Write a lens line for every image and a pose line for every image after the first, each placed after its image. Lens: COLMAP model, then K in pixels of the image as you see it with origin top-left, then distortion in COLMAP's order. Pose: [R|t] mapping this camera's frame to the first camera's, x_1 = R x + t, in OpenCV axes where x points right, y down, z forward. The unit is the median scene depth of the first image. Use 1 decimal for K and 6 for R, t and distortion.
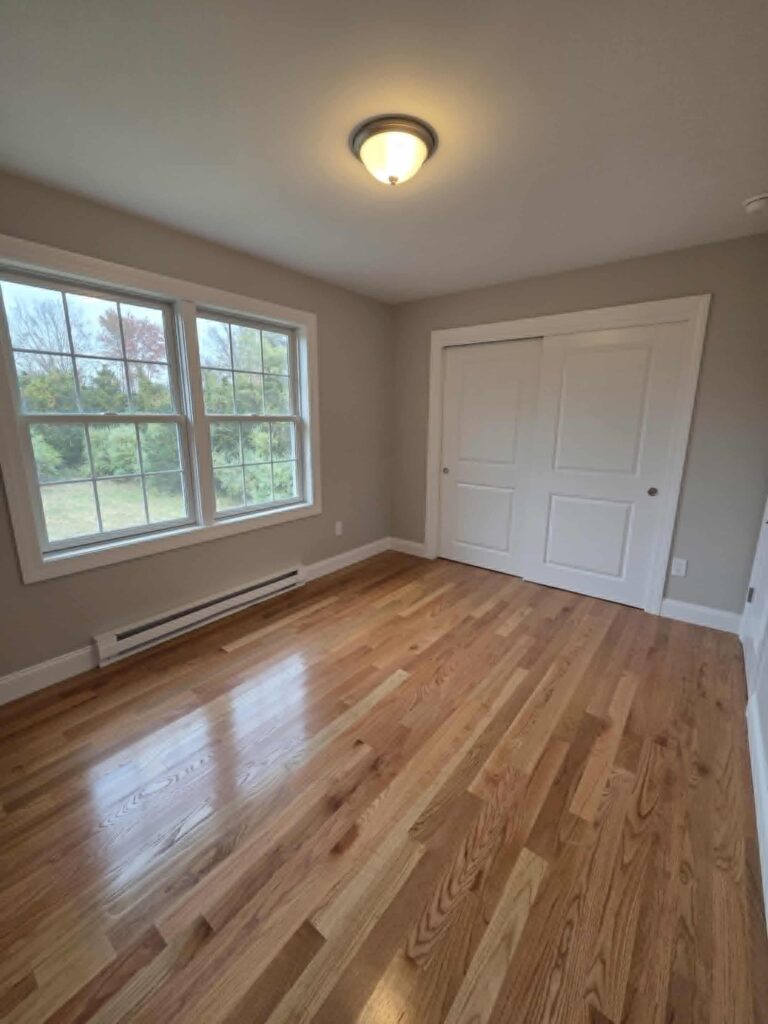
lens RADIAL K [[410.2, 0, 386.1], [0, 410.2, 509.1], [0, 0, 1]] dist [0.000985, -0.000333]
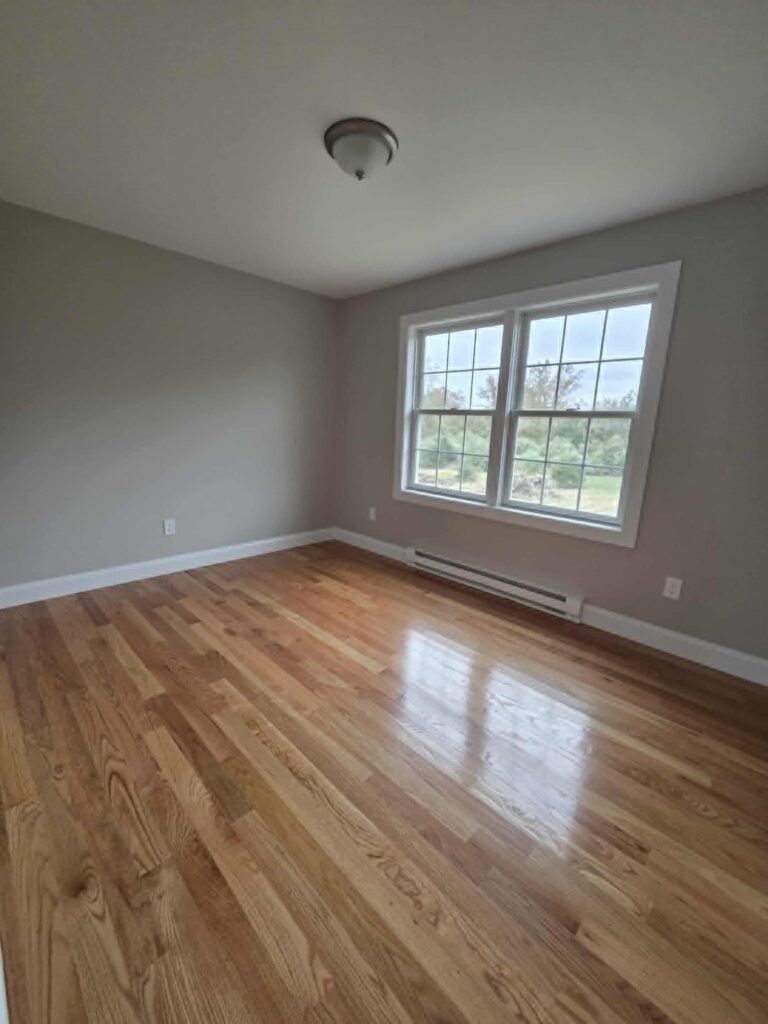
lens RADIAL K [[410.2, 0, 382.8], [0, 410.2, 512.7], [0, 0, 1]] dist [0.000985, -0.000333]
pose [[-0.099214, 0.203576, -0.974019, 0.832751], [-0.257971, 0.940120, 0.222768, -0.140763], [0.961045, 0.273370, -0.040757, 0.890168]]
